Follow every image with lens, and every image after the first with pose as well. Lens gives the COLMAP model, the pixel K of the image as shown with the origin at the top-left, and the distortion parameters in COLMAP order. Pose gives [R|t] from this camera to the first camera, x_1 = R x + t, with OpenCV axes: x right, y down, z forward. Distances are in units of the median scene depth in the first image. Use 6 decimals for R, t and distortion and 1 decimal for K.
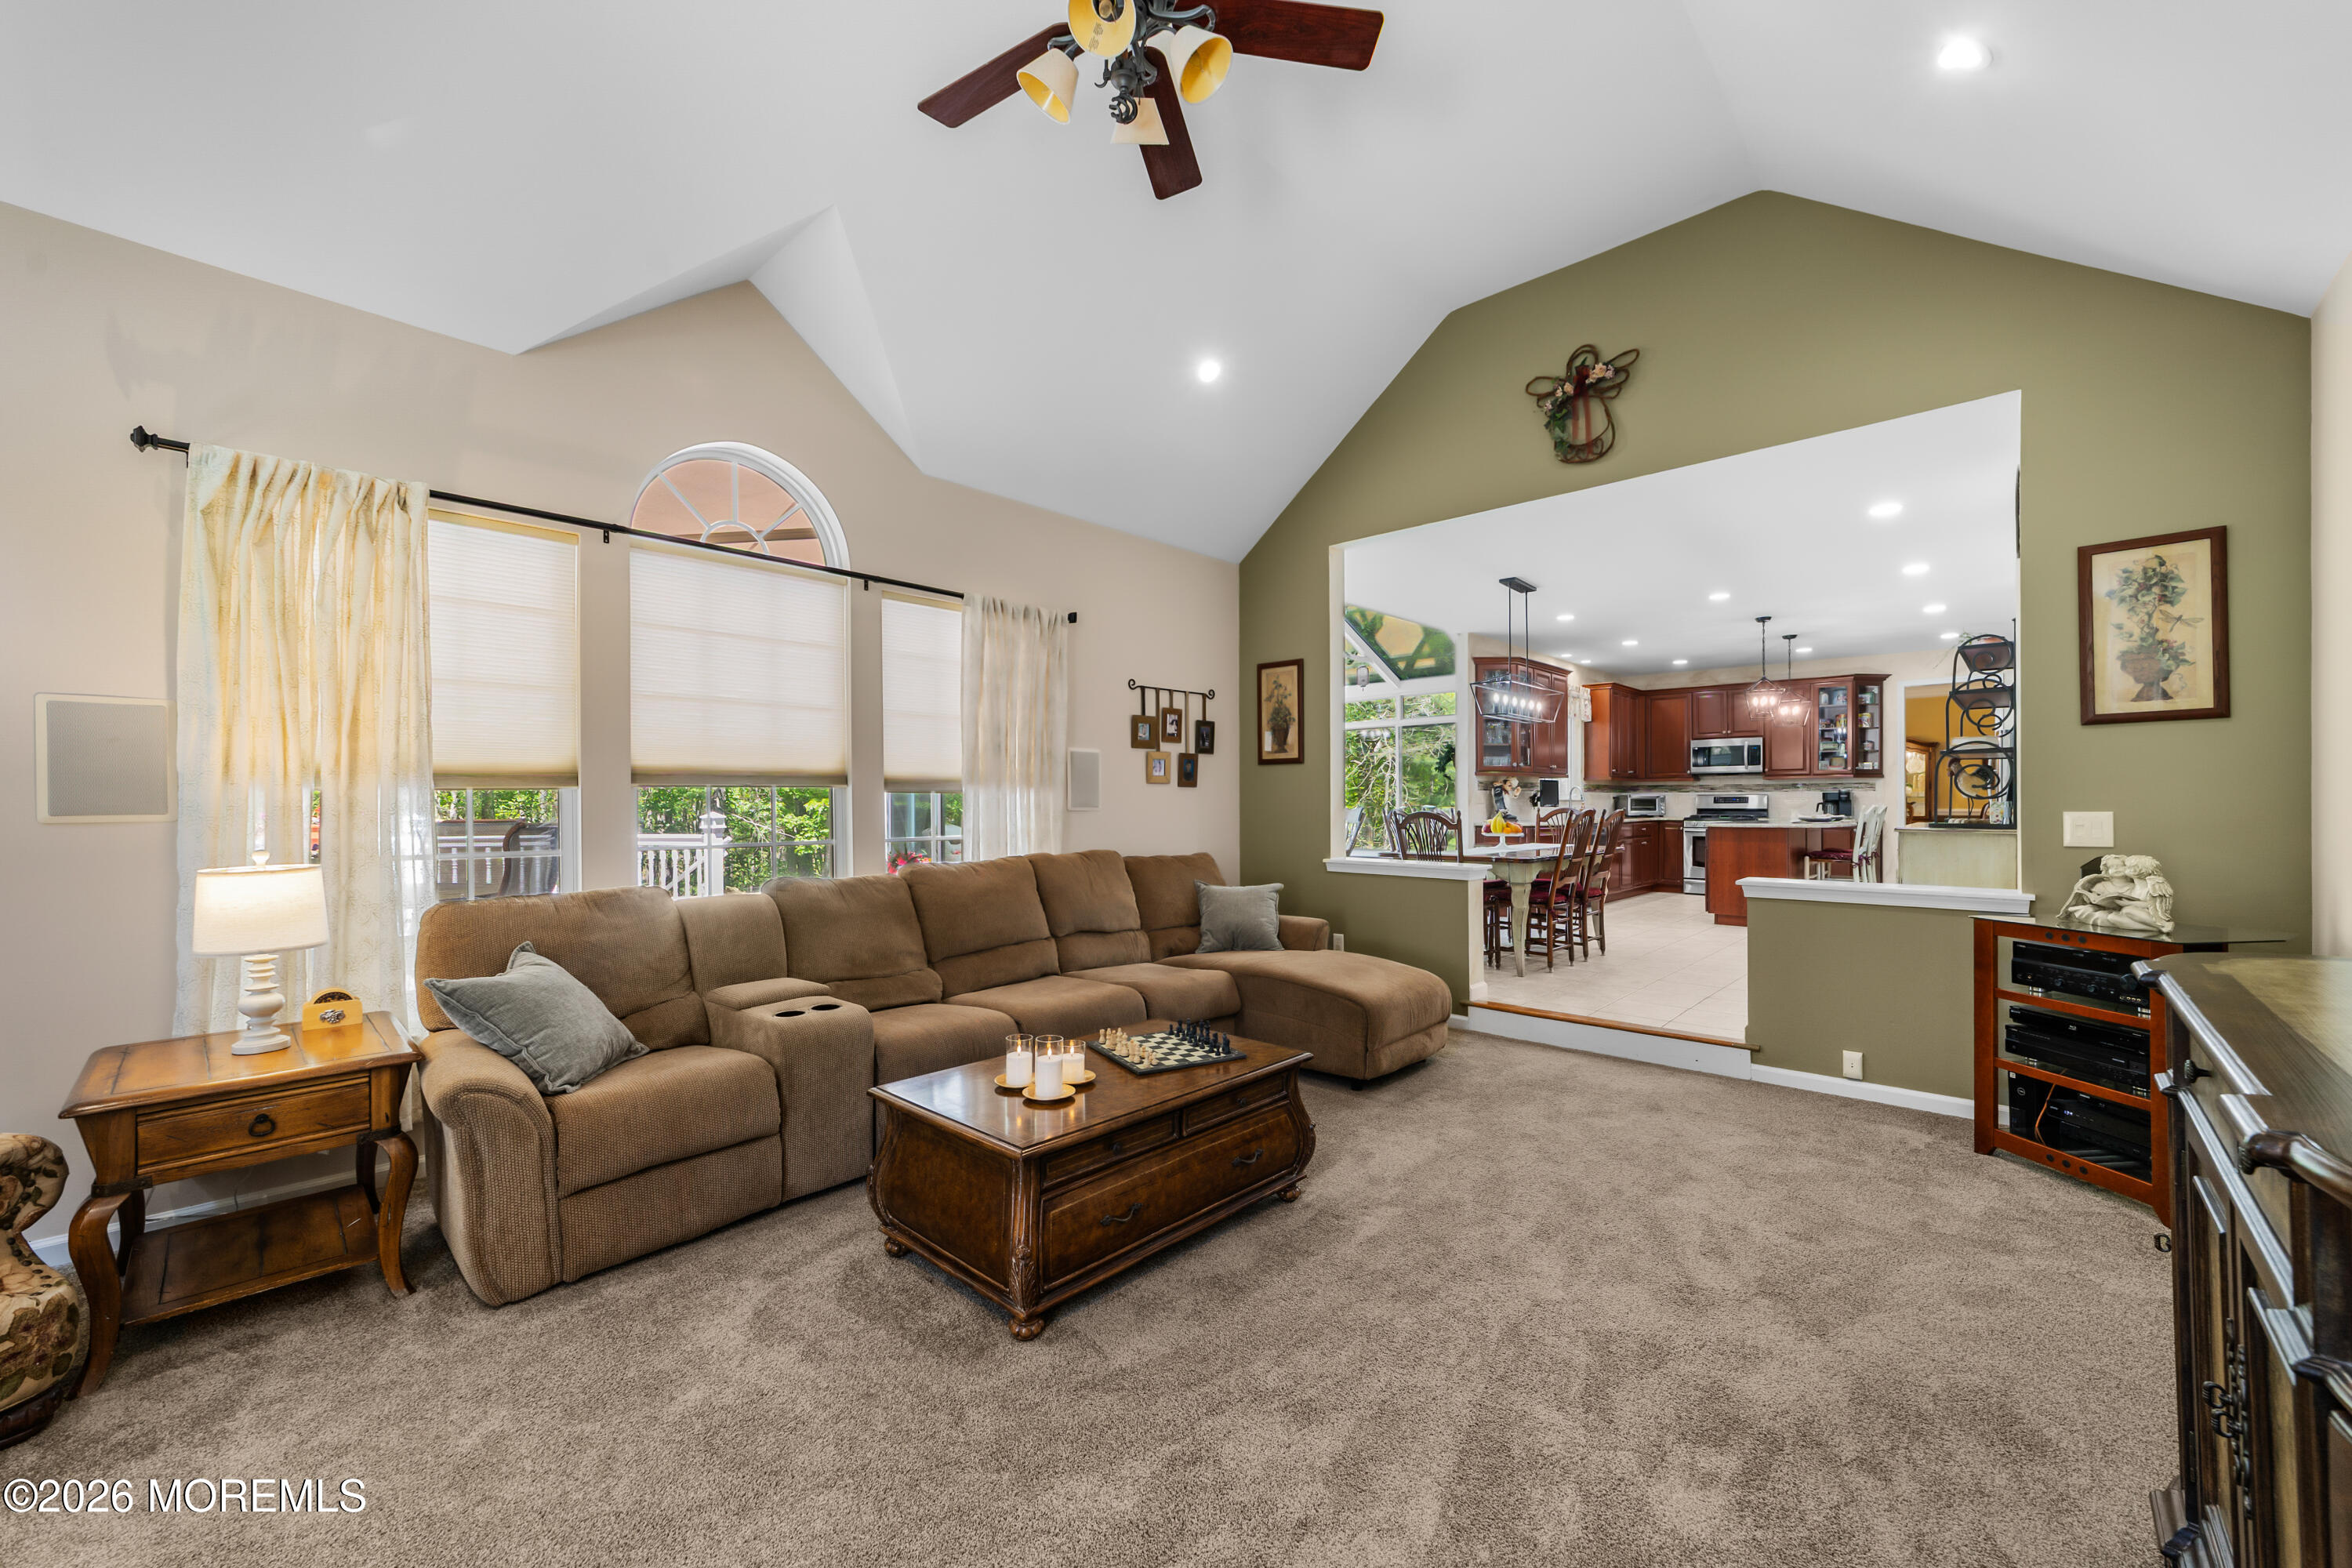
lens RADIAL K [[910.3, 0, 1174.1], [0, 910.3, 796.9], [0, 0, 1]] dist [-0.003720, 0.000221]
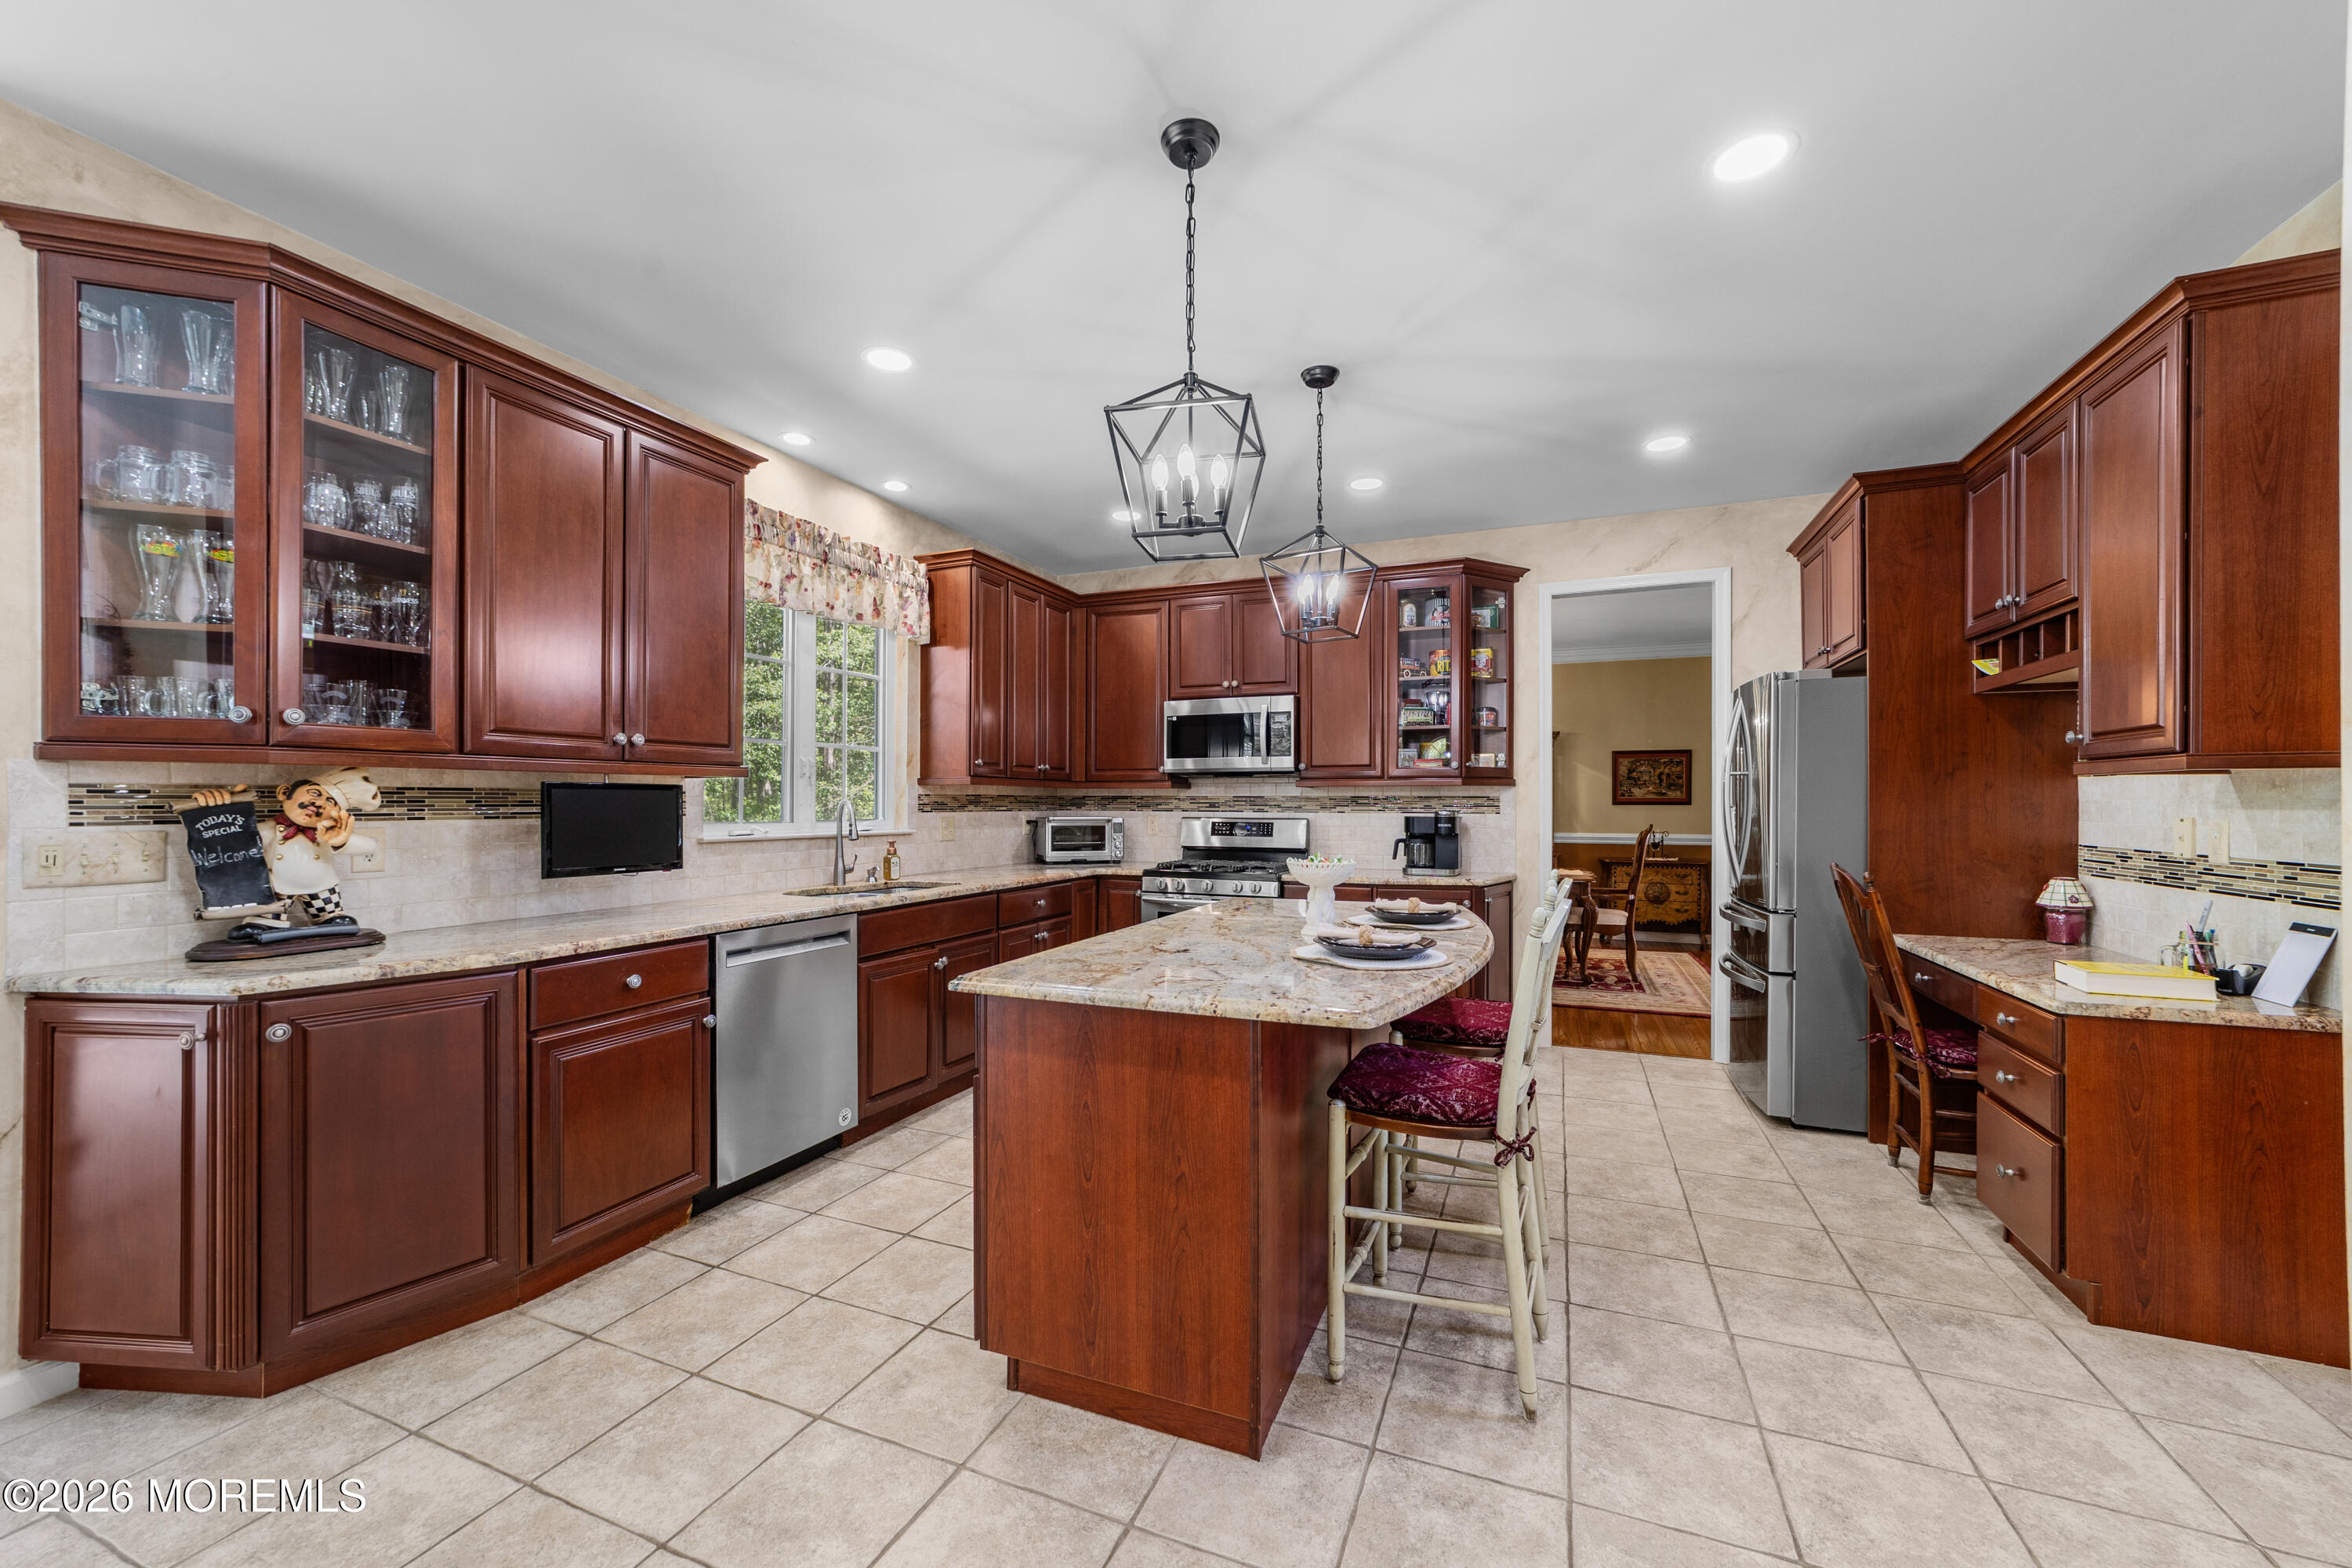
lens RADIAL K [[910.3, 0, 1177.9], [0, 910.3, 791.9], [0, 0, 1]] dist [-0.003720, 0.000221]
pose [[0.936330, 0.004597, 0.351092, 0.434061], [-0.004310, 0.999989, -0.001597, -0.015799], [-0.351095, -0.000018, 0.936340, 0.594967]]
